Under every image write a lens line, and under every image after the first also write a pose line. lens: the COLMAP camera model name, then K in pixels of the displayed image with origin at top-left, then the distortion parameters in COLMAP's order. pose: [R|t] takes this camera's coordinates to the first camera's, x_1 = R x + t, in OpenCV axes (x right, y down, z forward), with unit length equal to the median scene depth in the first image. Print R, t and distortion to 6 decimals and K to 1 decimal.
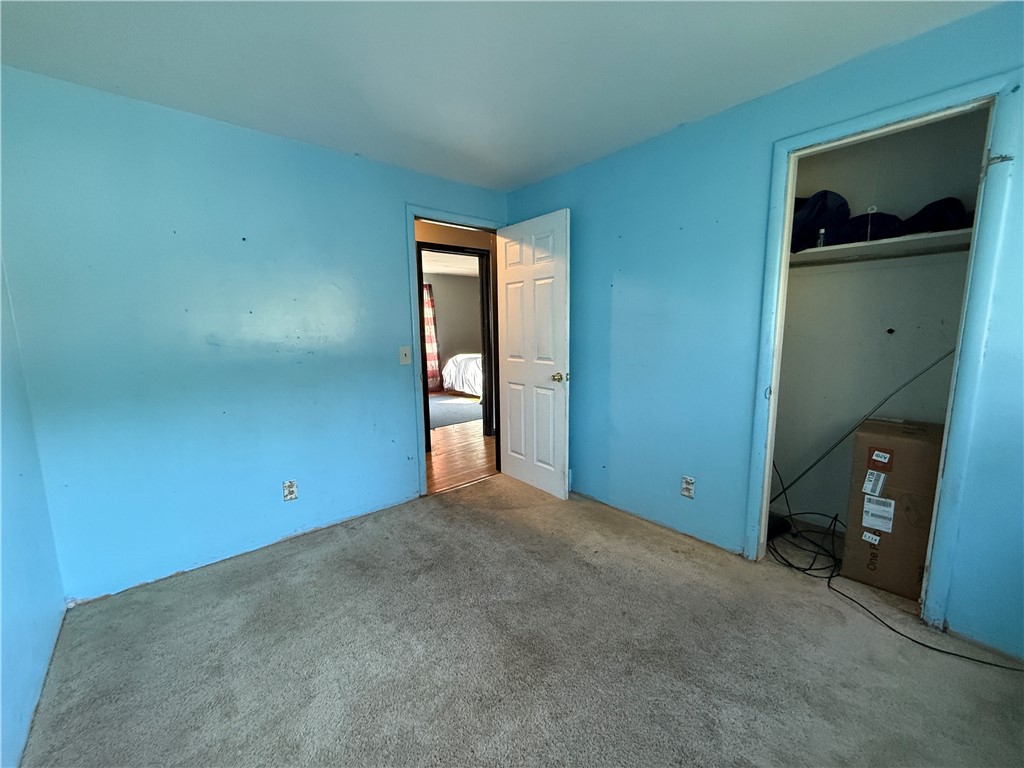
lens RADIAL K [[410.5, 0, 509.7], [0, 410.5, 384.8], [0, 0, 1]] dist [0.000235, -0.000022]
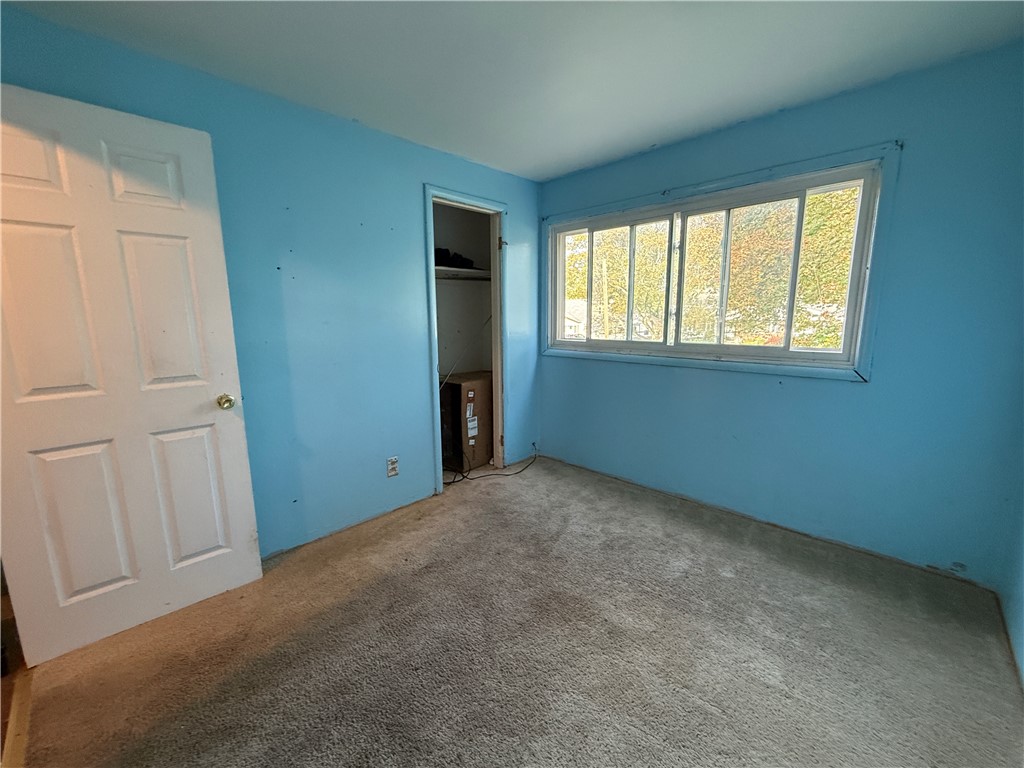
lens RADIAL K [[410.5, 0, 509.7], [0, 410.5, 384.8], [0, 0, 1]] dist [0.000235, -0.000022]
pose [[-0.078857, -0.148991, 0.985689, -0.670742], [0.155979, 0.974746, 0.159816, -0.095934], [-0.984608, 0.166350, -0.053626, 0.748657]]
